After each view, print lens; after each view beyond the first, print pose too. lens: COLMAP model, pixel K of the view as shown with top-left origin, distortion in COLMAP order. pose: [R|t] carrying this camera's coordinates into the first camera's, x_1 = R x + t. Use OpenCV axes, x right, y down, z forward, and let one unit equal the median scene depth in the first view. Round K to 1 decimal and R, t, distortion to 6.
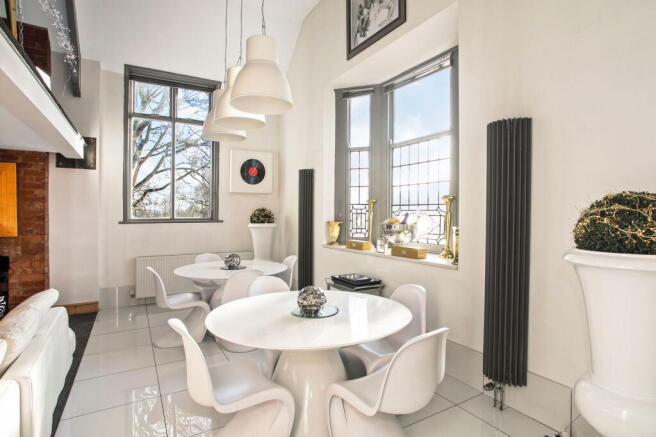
lens RADIAL K [[342.8, 0, 328.0], [0, 342.8, 218.5], [0, 0, 1]] dist [-0.063489, 0.045031]
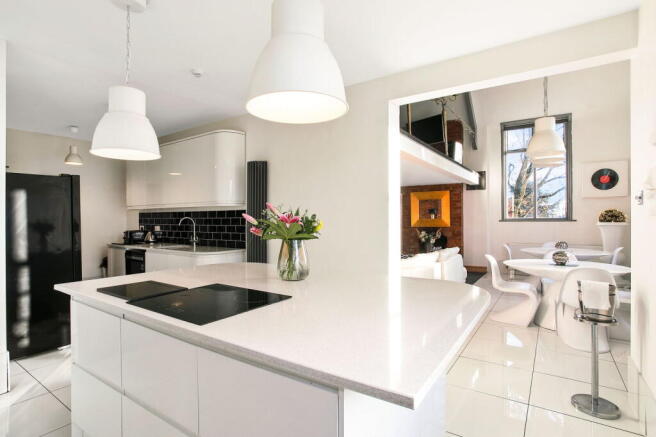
lens RADIAL K [[342.8, 0, 328.0], [0, 342.8, 218.5], [0, 0, 1]] dist [-0.063489, 0.045031]
pose [[0.431826, -0.002828, -0.901953, 0.509870], [-0.008531, 0.999938, -0.007220, 0.021331], [0.901917, 0.010812, 0.431775, -0.460143]]
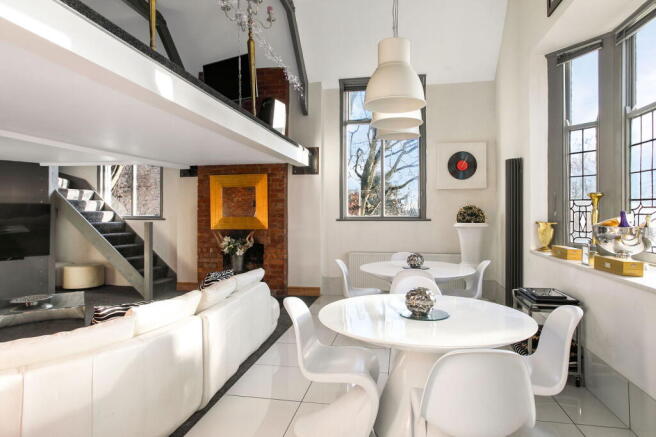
lens RADIAL K [[391.0, 0, 330.7], [0, 391.0, 212.2], [0, 0, 1]] dist [-0.071699, 0.064258]
pose [[0.756451, 0.000100, -0.654050, 0.226516], [-0.008320, 0.999921, -0.009470, -0.001054], [0.653997, 0.012606, 0.756392, 0.001680]]
